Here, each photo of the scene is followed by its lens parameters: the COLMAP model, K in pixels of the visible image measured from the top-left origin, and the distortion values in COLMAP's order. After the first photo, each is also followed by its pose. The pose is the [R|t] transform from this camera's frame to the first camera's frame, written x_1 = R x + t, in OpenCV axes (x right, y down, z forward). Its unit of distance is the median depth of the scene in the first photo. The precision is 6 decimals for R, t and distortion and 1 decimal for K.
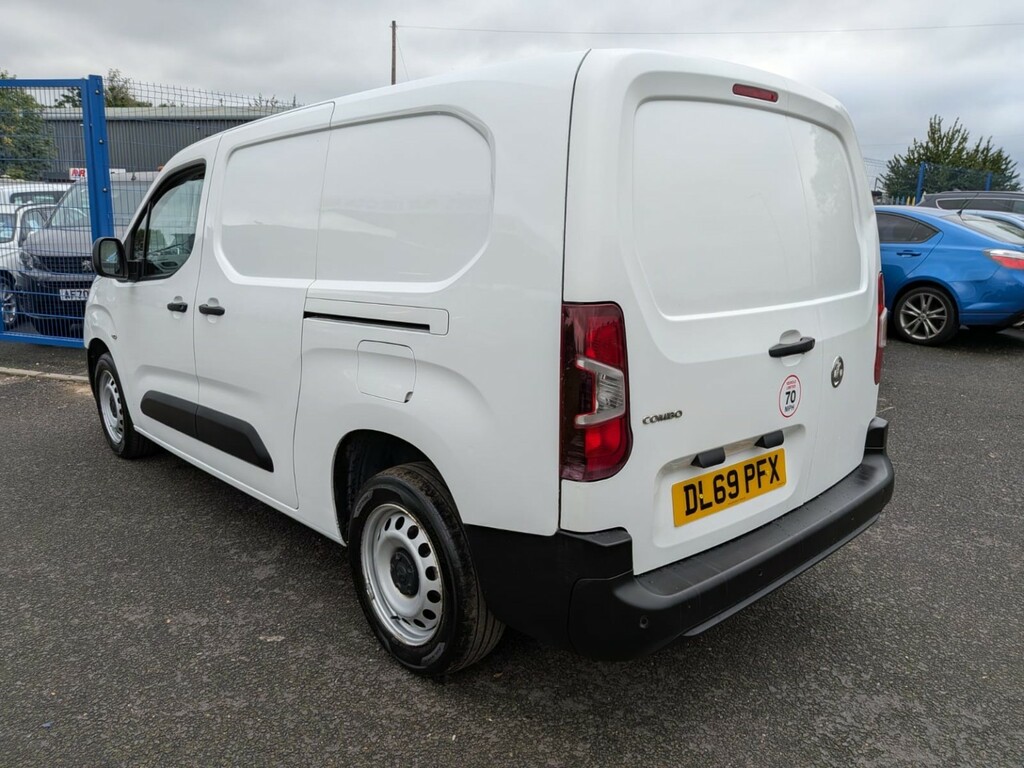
lens RADIAL K [[775.1, 0, 512.0], [0, 775.1, 384.0], [0, 0, 1]] dist [-0.001005, -0.014745]
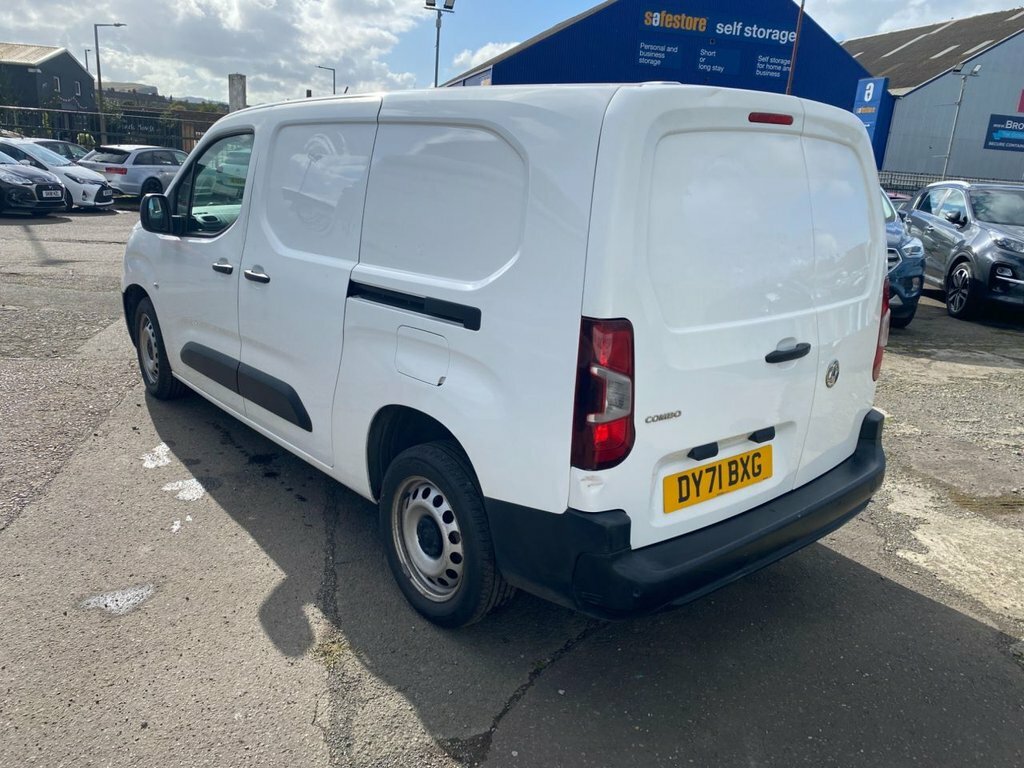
lens RADIAL K [[803.3, 0, 514.1], [0, 803.3, 356.1], [0, 0, 1]] dist [0.044997, -0.038955]
pose [[0.998412, 0.053160, -0.018637, -0.008121], [-0.052250, 0.997560, 0.046298, -0.084405], [0.021053, -0.045251, 0.998754, -0.178427]]
